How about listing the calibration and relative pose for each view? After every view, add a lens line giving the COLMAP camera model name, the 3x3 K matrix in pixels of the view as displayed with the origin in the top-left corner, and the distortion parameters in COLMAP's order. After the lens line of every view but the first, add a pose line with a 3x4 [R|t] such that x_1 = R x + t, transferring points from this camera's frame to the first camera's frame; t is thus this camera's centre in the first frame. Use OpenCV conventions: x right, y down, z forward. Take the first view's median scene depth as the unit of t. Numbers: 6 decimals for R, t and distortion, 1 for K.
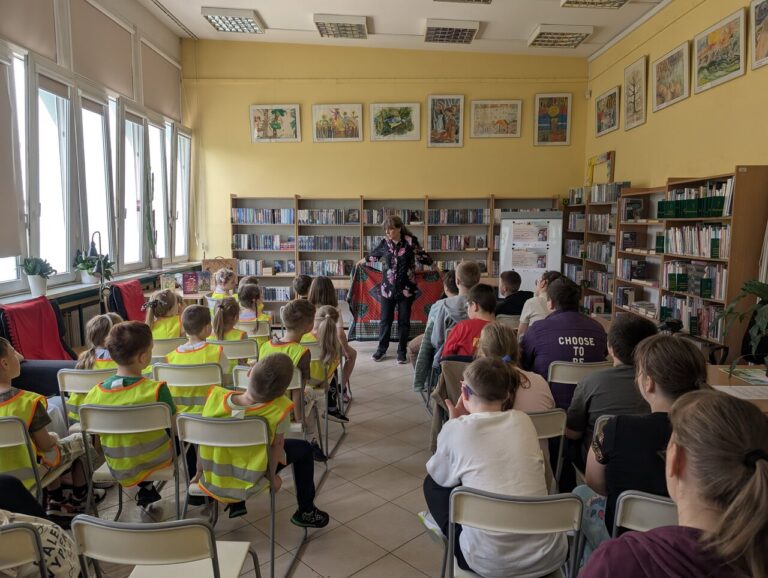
lens RADIAL K [[574.2, 0, 383.8], [0, 574.2, 294.5], [0, 0, 1]] dist [0.012533, -0.011261]
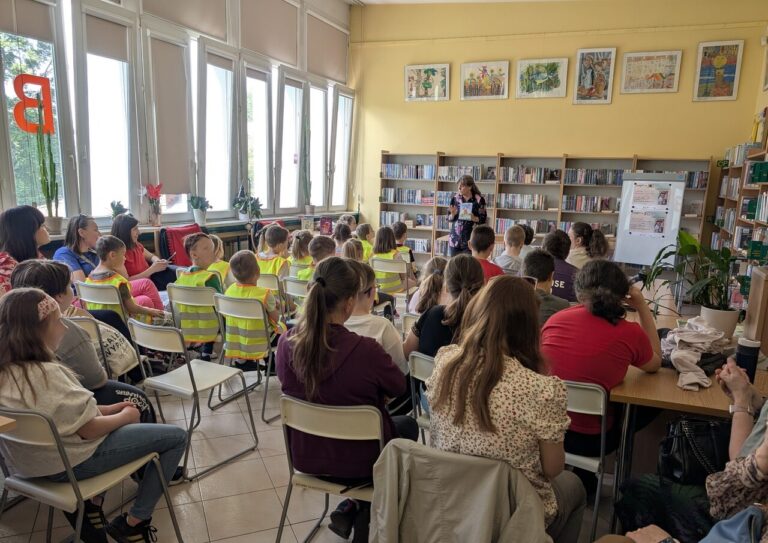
lens RADIAL K [[602.6, 0, 390.8], [0, 602.6, 324.5], [0, 0, 1]] dist [-0.005342, -0.007897]
pose [[0.932198, 0.111999, -0.344184, 0.185118], [-0.075916, 0.990270, 0.116624, 0.019453], [0.353897, -0.082588, 0.931631, -0.094803]]
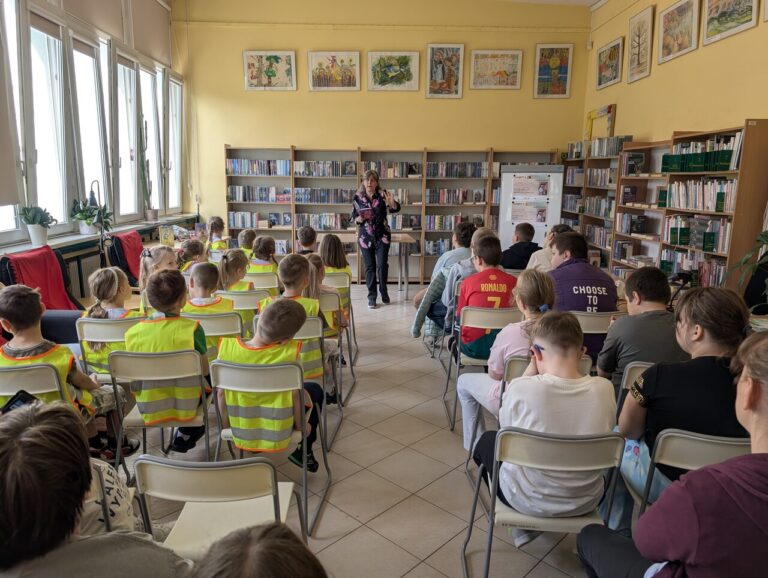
lens RADIAL K [[574.2, 0, 387.0], [0, 574.2, 292.6], [0, 0, 1]] dist [0.012533, -0.011261]
pose [[0.999326, 0.002174, 0.036653, -0.026639], [-0.004814, 0.997388, 0.072068, 0.004687], [-0.036401, -0.072196, 0.996726, -0.000505]]
